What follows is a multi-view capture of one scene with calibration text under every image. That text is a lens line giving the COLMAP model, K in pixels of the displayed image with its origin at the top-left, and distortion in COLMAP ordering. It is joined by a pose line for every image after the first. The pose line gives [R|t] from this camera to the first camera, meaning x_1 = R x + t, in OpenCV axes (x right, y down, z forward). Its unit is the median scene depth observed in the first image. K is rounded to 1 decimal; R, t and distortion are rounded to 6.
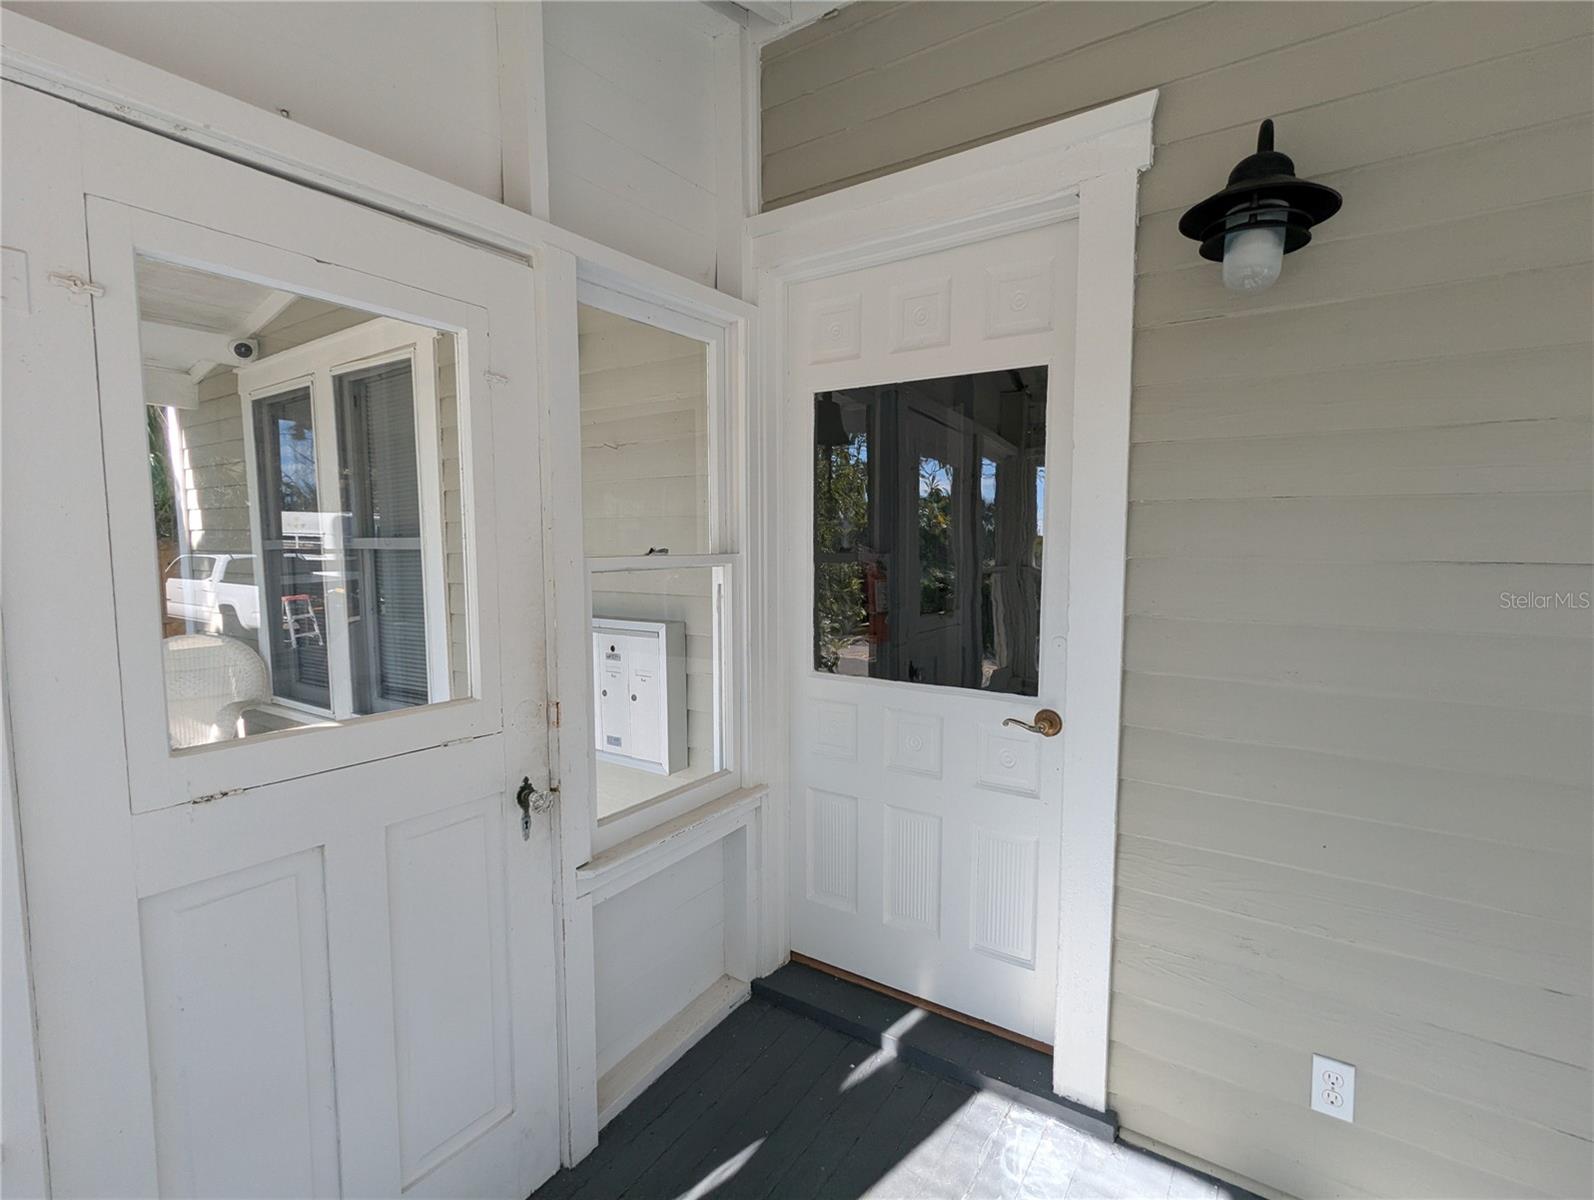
lens RADIAL K [[759.6, 0, 802.7], [0, 759.6, 616.5], [0, 0, 1]] dist [0.011068, 0.003392]
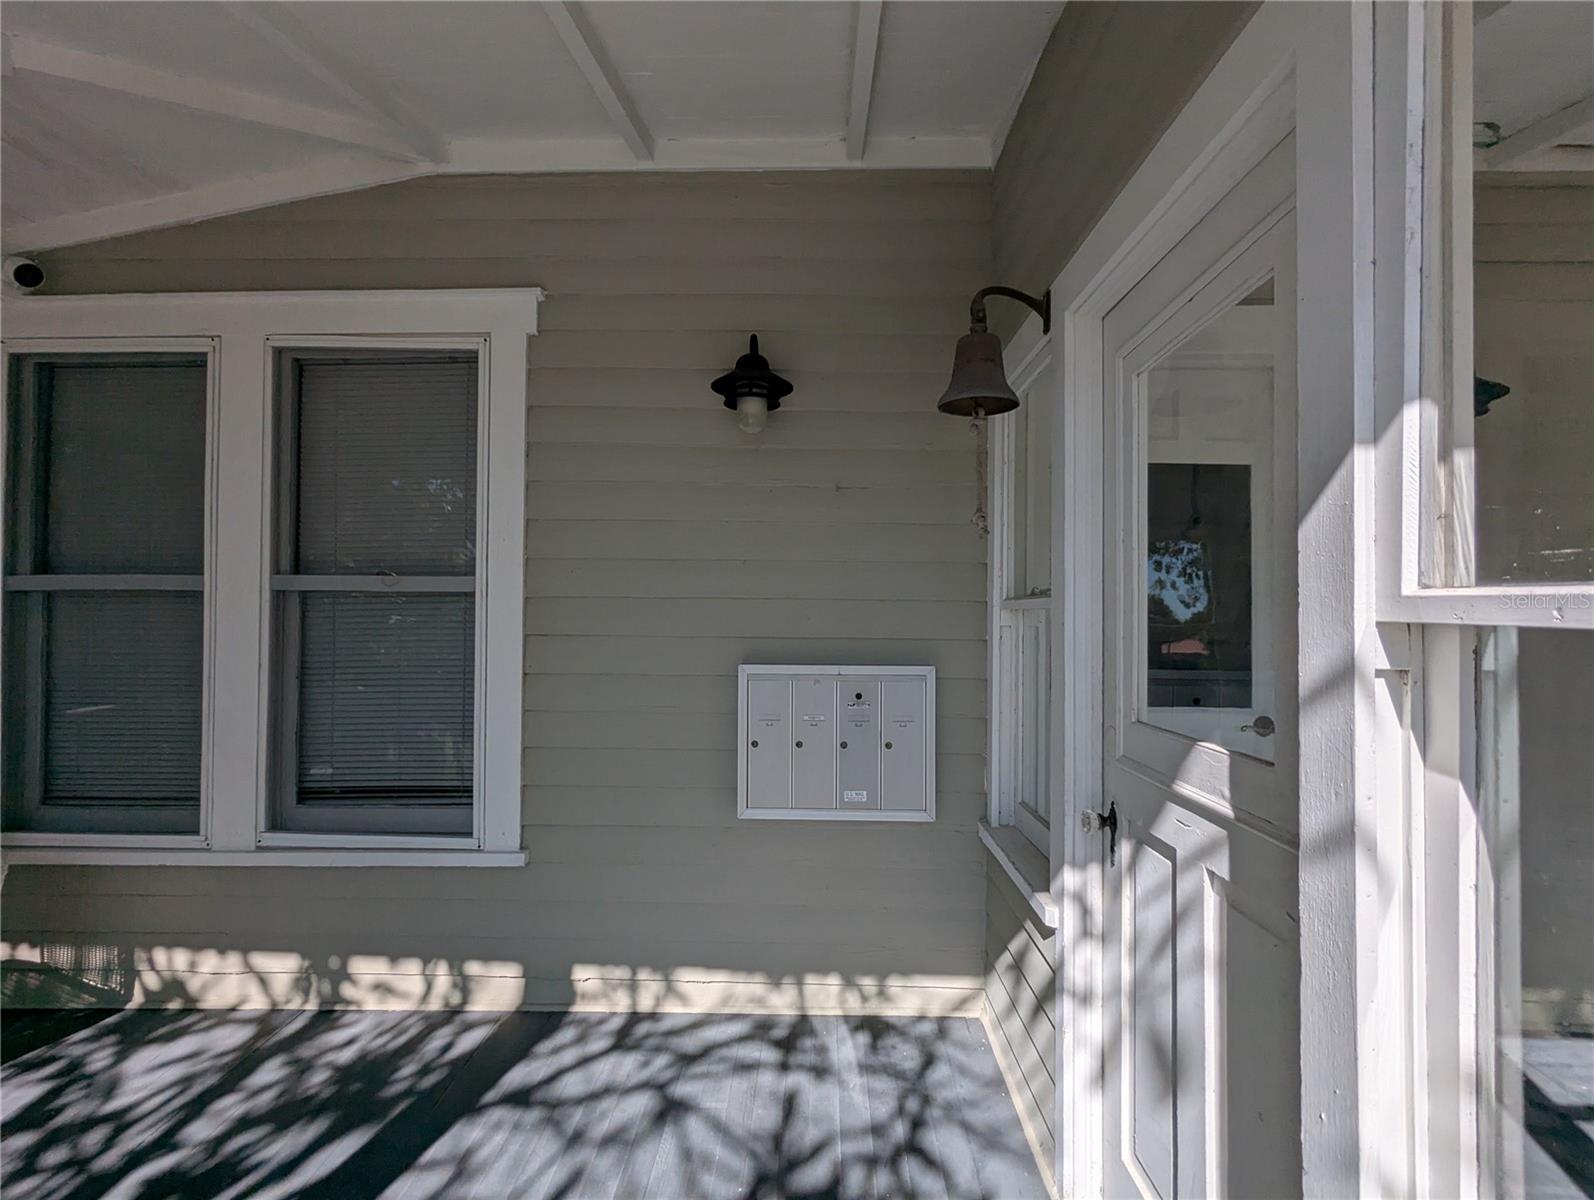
lens RADIAL K [[759.6, 0, 788.0], [0, 759.6, 600.4], [0, 0, 1]] dist [0.011068, 0.003392]
pose [[0.839684, 0.011162, 0.542960, -0.975541], [0.044204, 0.995067, -0.088817, 0.003771], [-0.541273, 0.098579, 0.835048, 0.282312]]
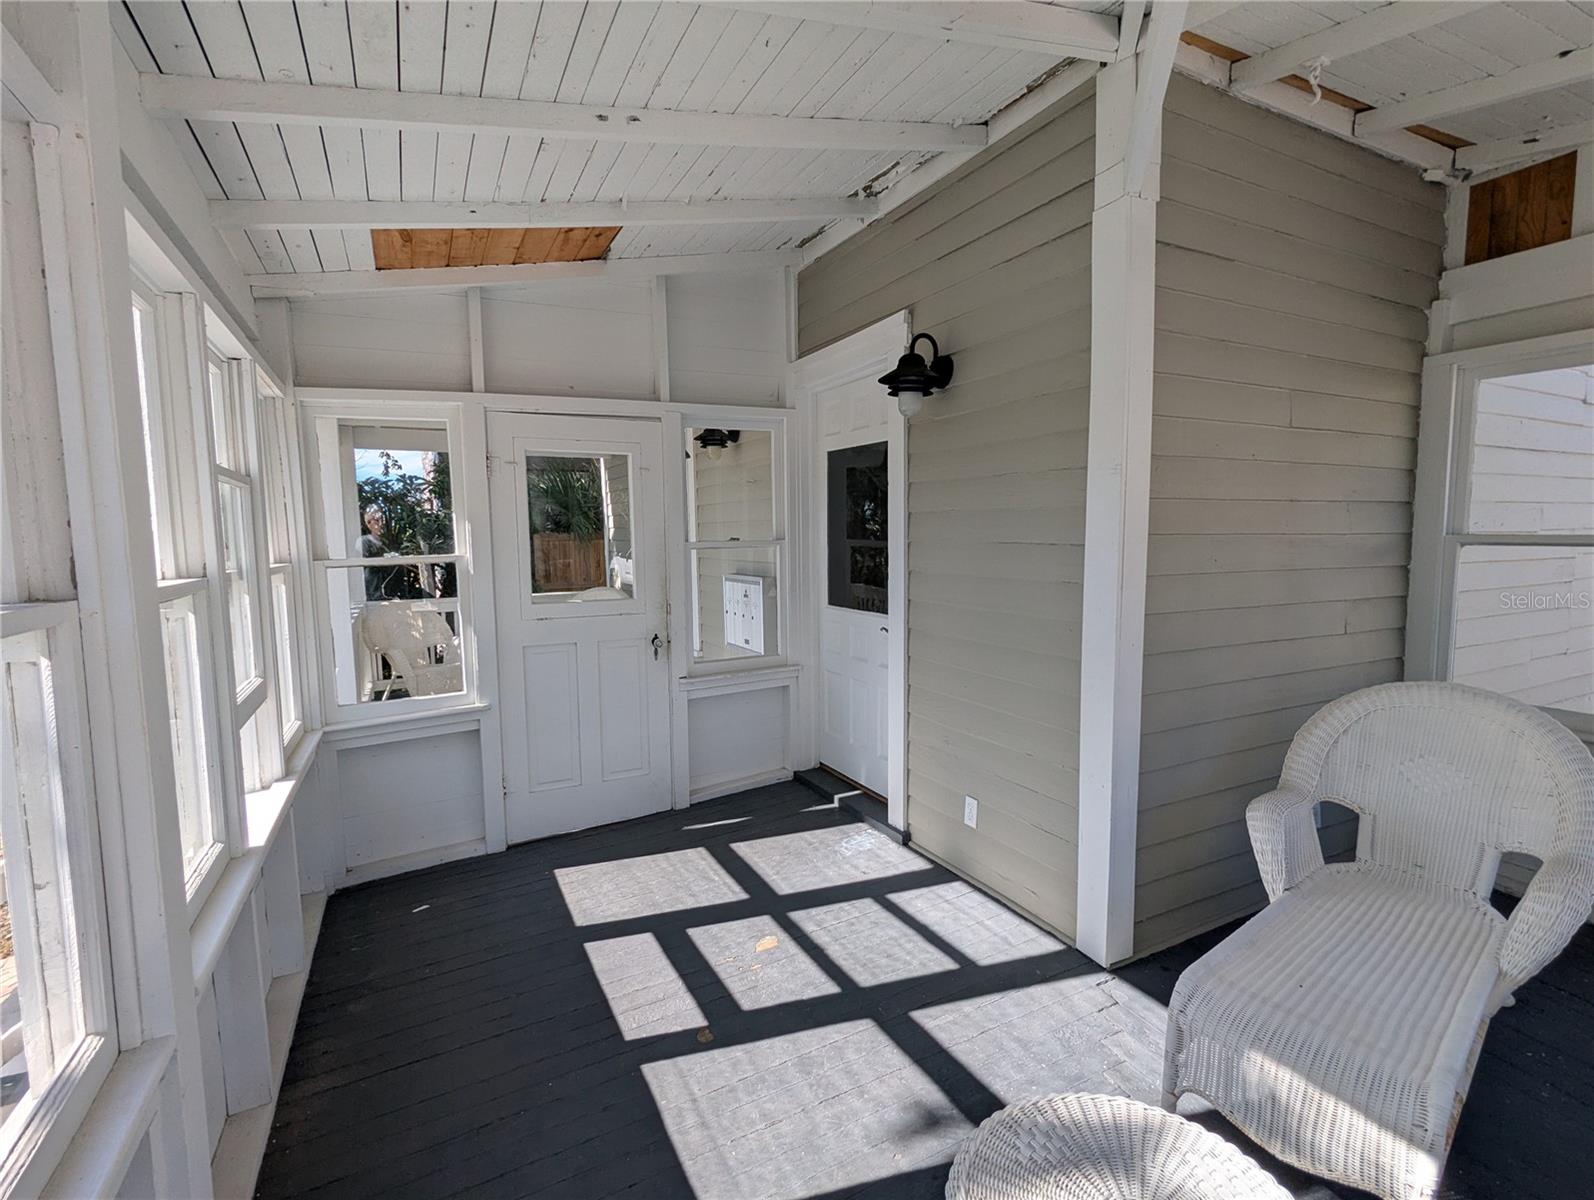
lens RADIAL K [[759.6, 0, 791.6], [0, 759.6, 606.2], [0, 0, 1]] dist [0.011068, 0.003392]
pose [[0.867468, 0.033482, -0.496365, 0.893829], [-0.030165, 0.999437, 0.014698, 0.056379], [0.496578, 0.002223, 0.867989, -0.650524]]
